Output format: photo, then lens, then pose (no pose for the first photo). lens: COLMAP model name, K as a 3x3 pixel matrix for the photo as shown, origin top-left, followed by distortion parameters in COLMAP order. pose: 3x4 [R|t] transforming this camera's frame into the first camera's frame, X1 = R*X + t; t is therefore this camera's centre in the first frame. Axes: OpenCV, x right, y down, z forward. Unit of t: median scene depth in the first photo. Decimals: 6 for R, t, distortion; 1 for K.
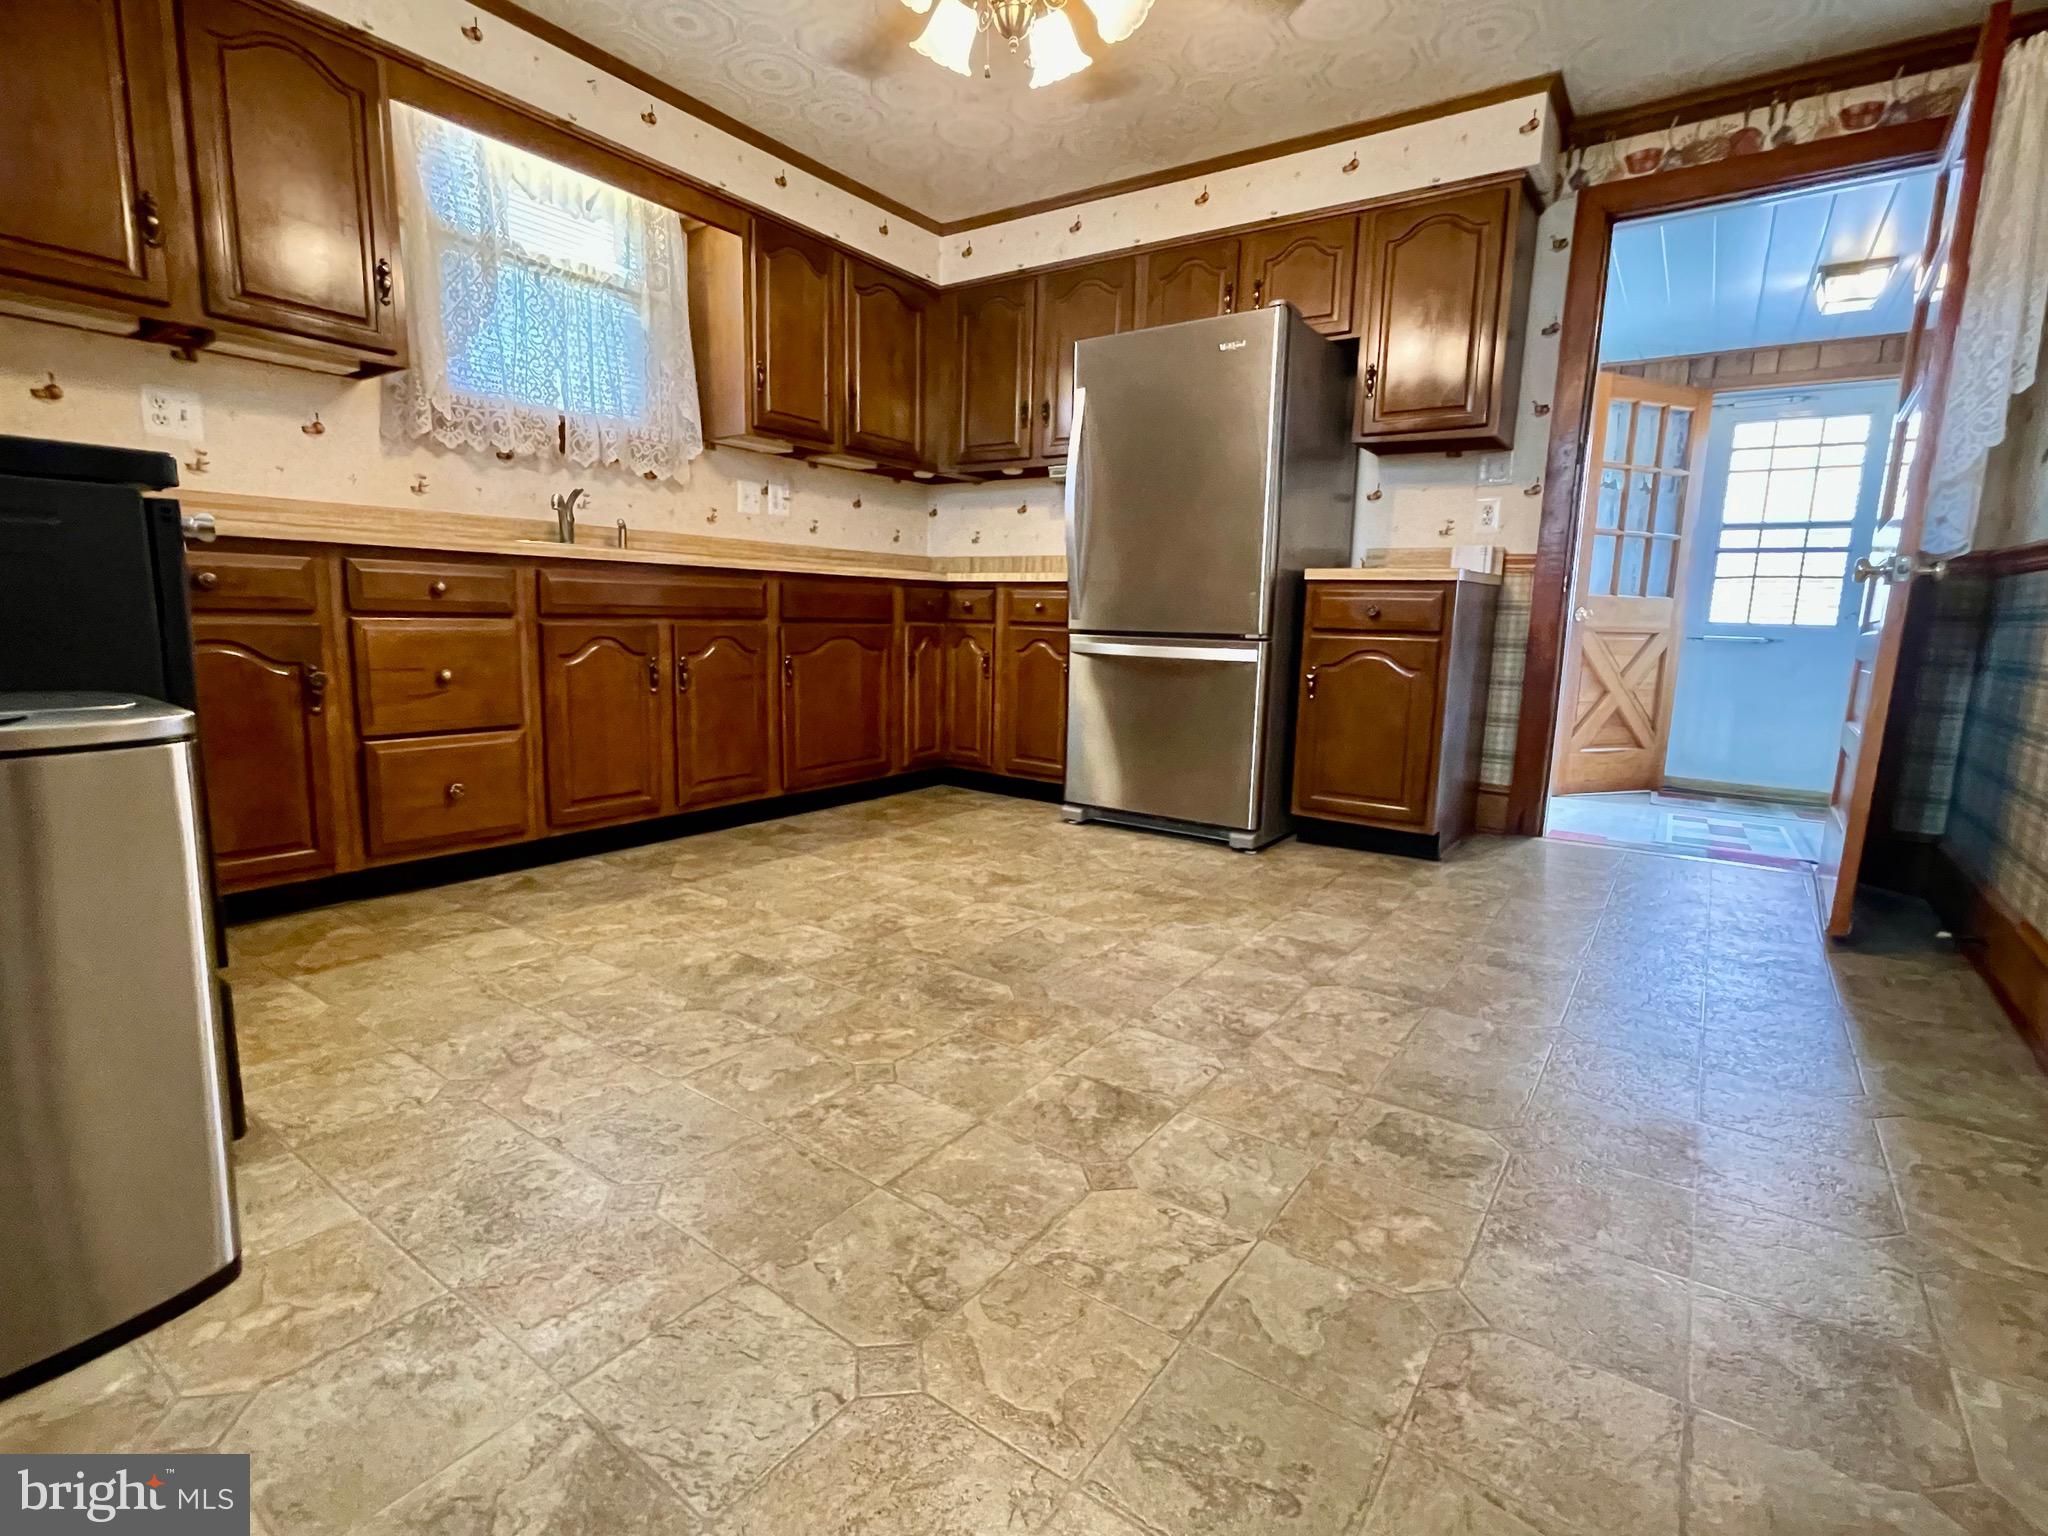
lens RADIAL K [[970.7, 0, 1009.6], [0, 970.7, 758.9], [0, 0, 1]] dist [0.000059, 0.000132]
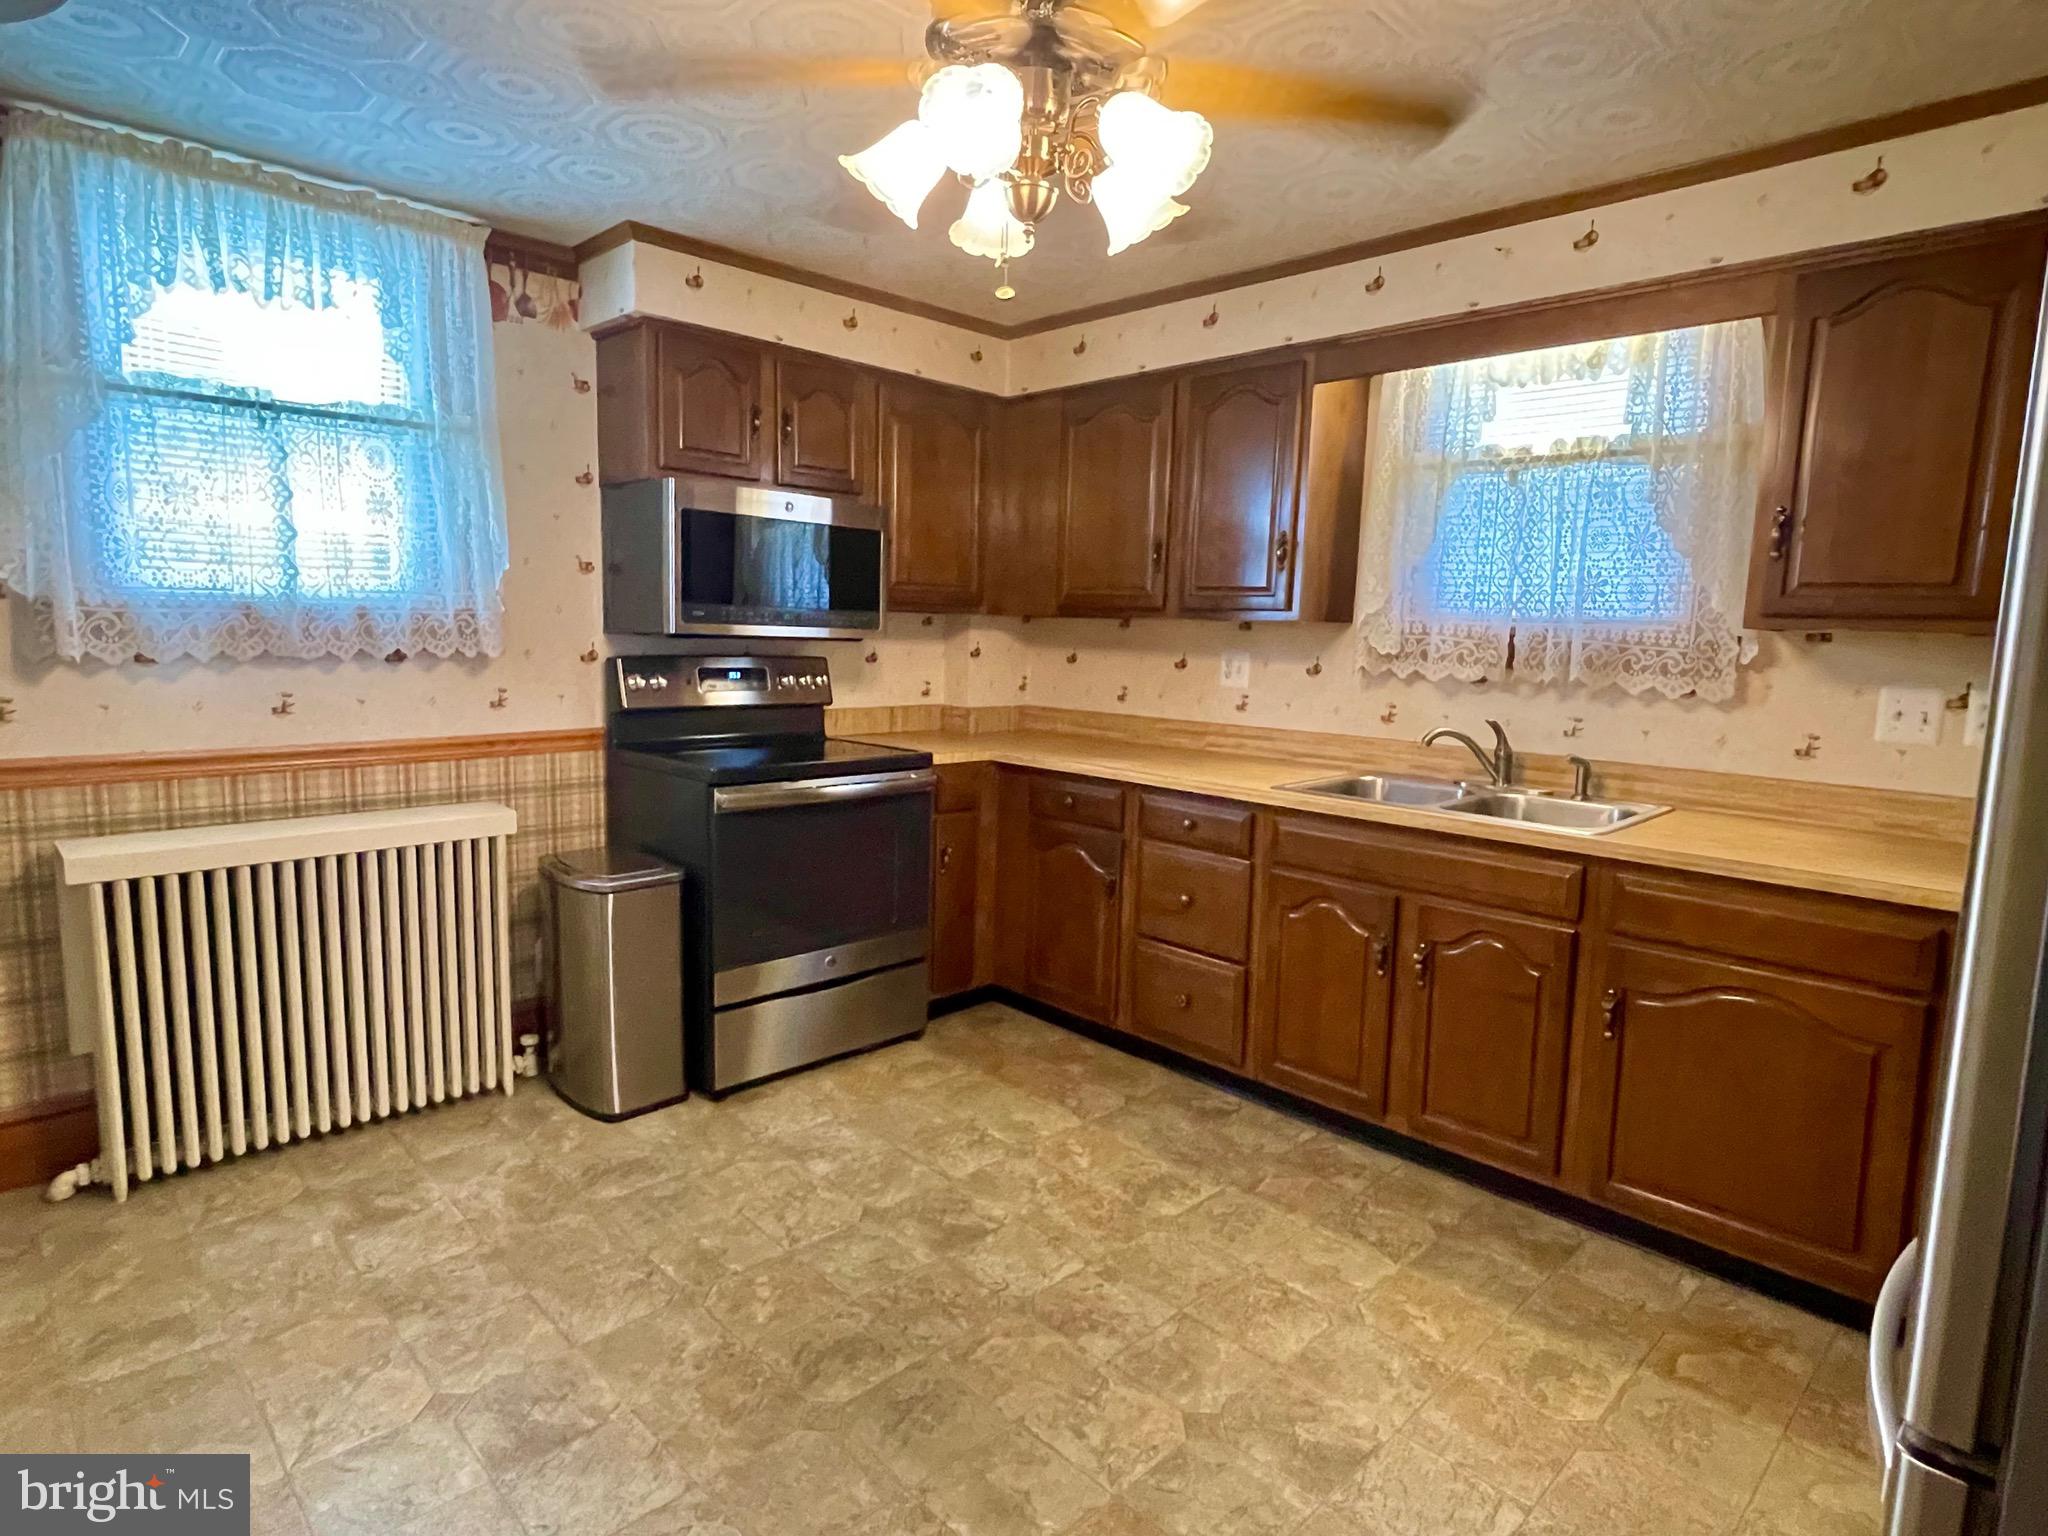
lens RADIAL K [[1096.3, 0, 1012.6], [0, 1096.3, 767.9], [0, 0, 1]] dist [-0.000005, -0.001231]
pose [[-0.161500, 0.094641, -0.982324, 0.594046], [-0.182768, 0.975303, 0.124013, -0.306364], [0.969801, 0.199566, -0.140214, 0.815119]]
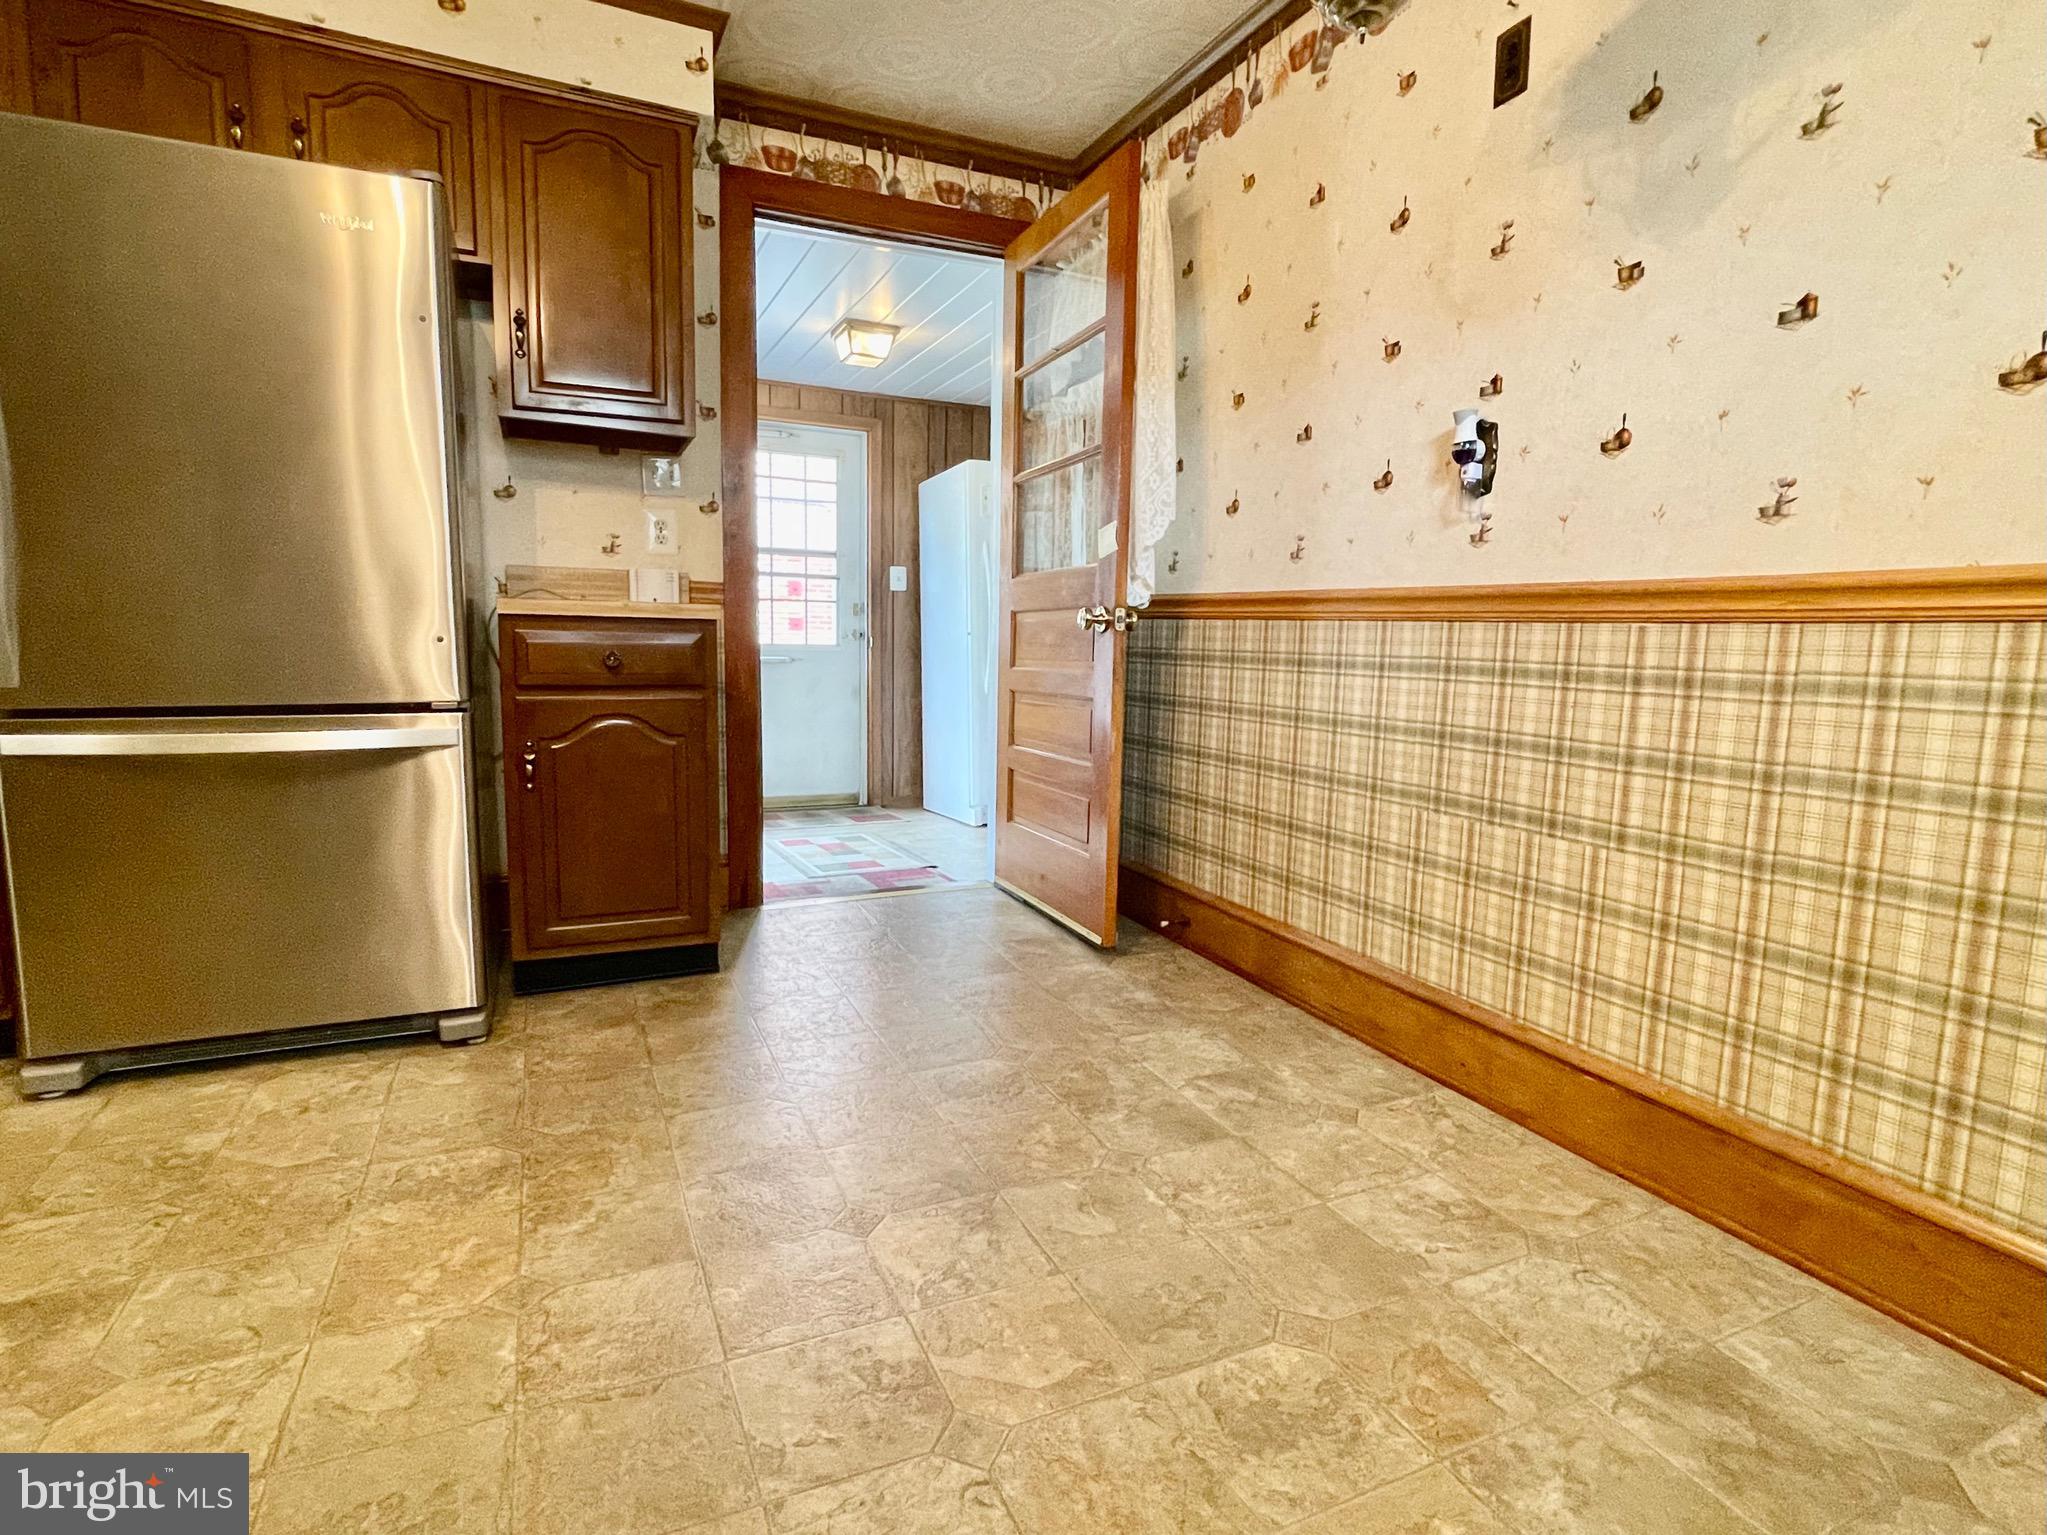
lens RADIAL K [[1052.0, 0, 1025.0], [0, 1052.0, 764.8], [0, 0, 1]] dist [-0.002882, 0.001614]
pose [[0.497846, -0.121246, 0.858748, -0.160429], [0.126648, 0.989728, 0.066317, -0.092237], [-0.857968, 0.075743, 0.508088, 0.361303]]
